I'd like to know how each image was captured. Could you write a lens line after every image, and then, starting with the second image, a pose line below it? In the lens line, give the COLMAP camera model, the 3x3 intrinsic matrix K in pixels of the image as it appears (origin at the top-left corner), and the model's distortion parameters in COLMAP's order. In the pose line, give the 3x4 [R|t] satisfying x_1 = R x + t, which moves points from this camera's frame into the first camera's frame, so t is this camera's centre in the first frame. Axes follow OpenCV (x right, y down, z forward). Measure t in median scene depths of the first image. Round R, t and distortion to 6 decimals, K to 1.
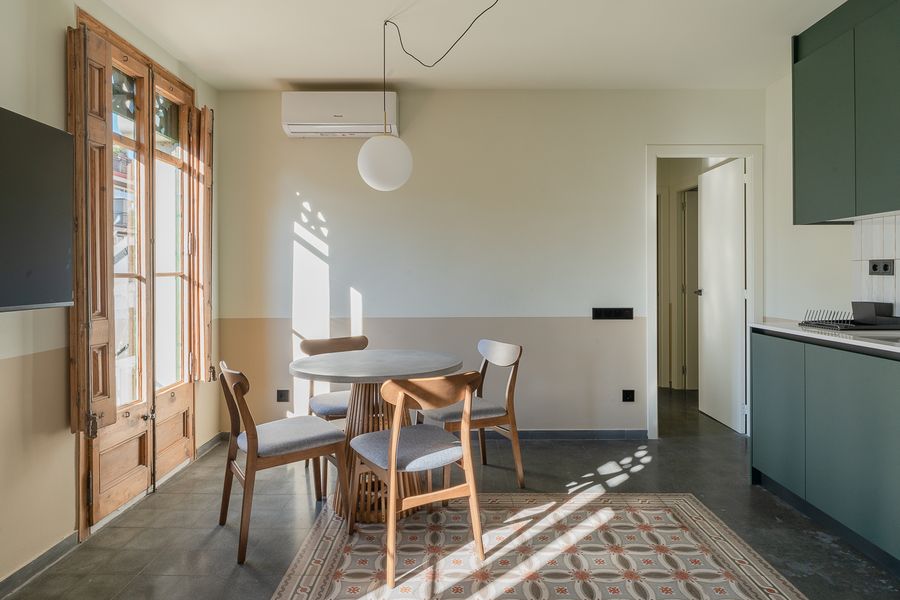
lens RADIAL K [[532.4, 0, 434.1], [0, 532.4, 267.9], [0, 0, 1]] dist [-0.028292, 0.006071]
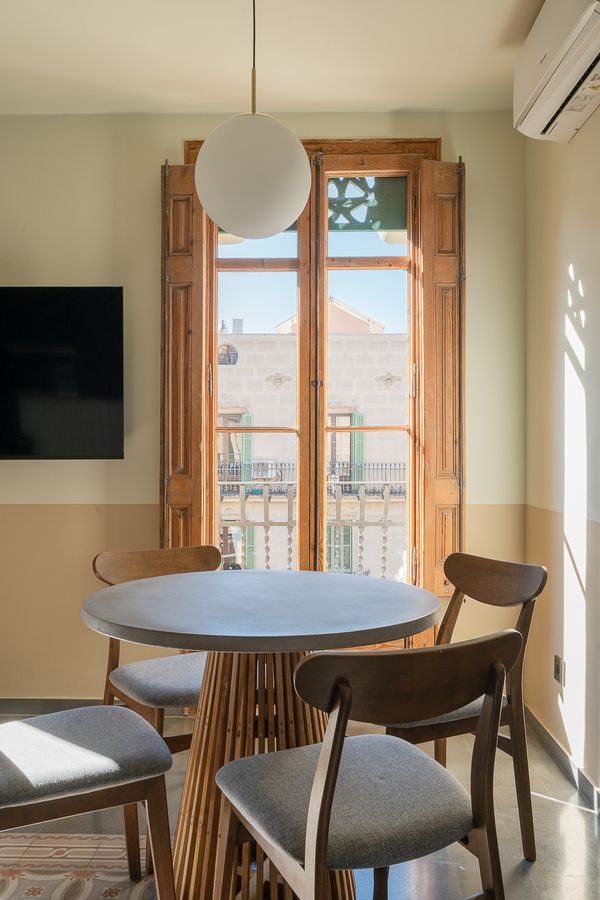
lens RADIAL K [[785.8, 0, 290.5], [0, 785.8, 457.8], [0, 0, 1]] dist [0.008323, -0.023562]
pose [[0.003607, 0.006361, -0.999973, 0.600515], [0.012255, 0.999904, 0.006405, 0.047848], [0.999918, -0.012278, 0.003529, 0.983642]]
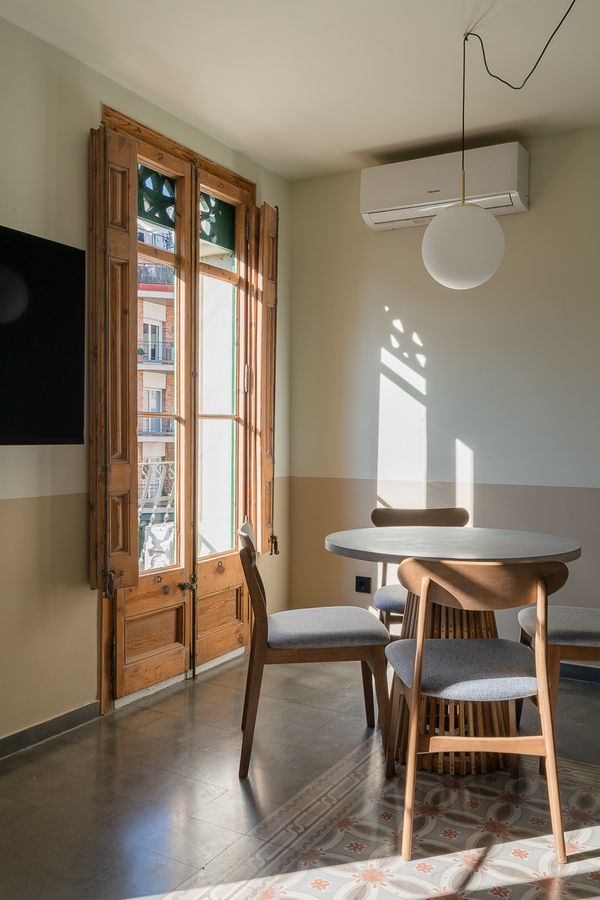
lens RADIAL K [[750.2, 0, 275.5], [0, 750.2, 441.7], [0, 0, 1]] dist [-0.022939, 0.028063]
pose [[0.863778, 0.018710, -0.503525, 0.171632], [-0.009498, 0.999737, 0.020854, 0.028598], [0.503783, -0.013231, 0.863729, 0.053245]]
